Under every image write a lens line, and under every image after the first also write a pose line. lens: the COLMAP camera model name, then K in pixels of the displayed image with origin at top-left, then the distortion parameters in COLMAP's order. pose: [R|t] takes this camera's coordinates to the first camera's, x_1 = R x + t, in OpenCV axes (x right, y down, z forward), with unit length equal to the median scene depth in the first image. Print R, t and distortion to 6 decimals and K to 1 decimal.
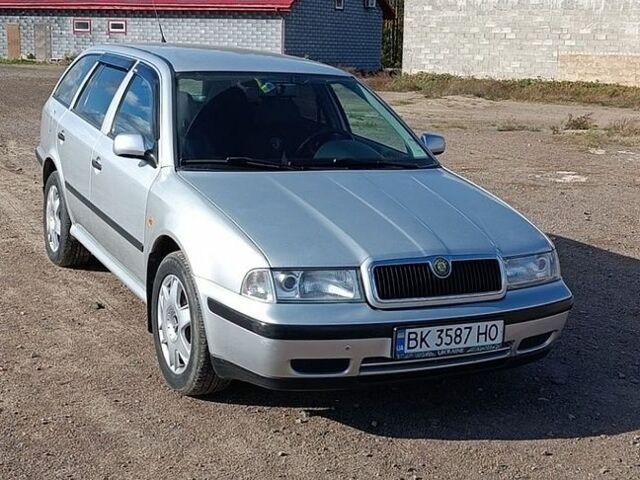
lens RADIAL K [[1061.4, 0, 320.7], [0, 1061.4, 237.7], [0, 0, 1]] dist [0.037682, 0.000000]
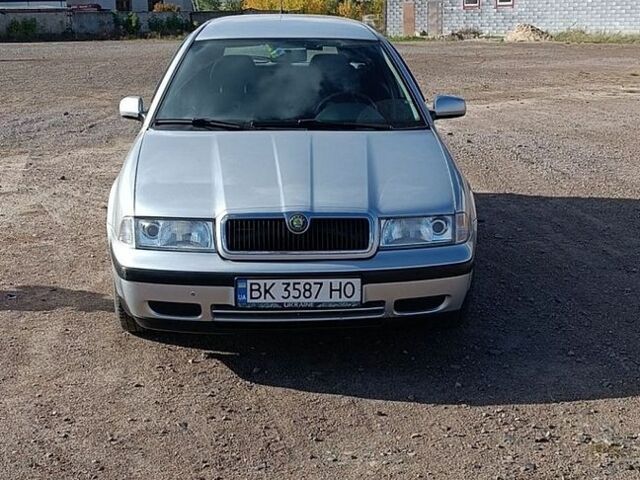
lens RADIAL K [[1061.4, 0, 318.9], [0, 1061.4, 243.5], [0, 0, 1]] dist [0.037682, 0.000000]
pose [[0.906605, 0.045950, -0.419471, 0.561004], [-0.034153, 0.998783, 0.035594, 0.010232], [0.420596, -0.017943, 0.907070, 0.076766]]
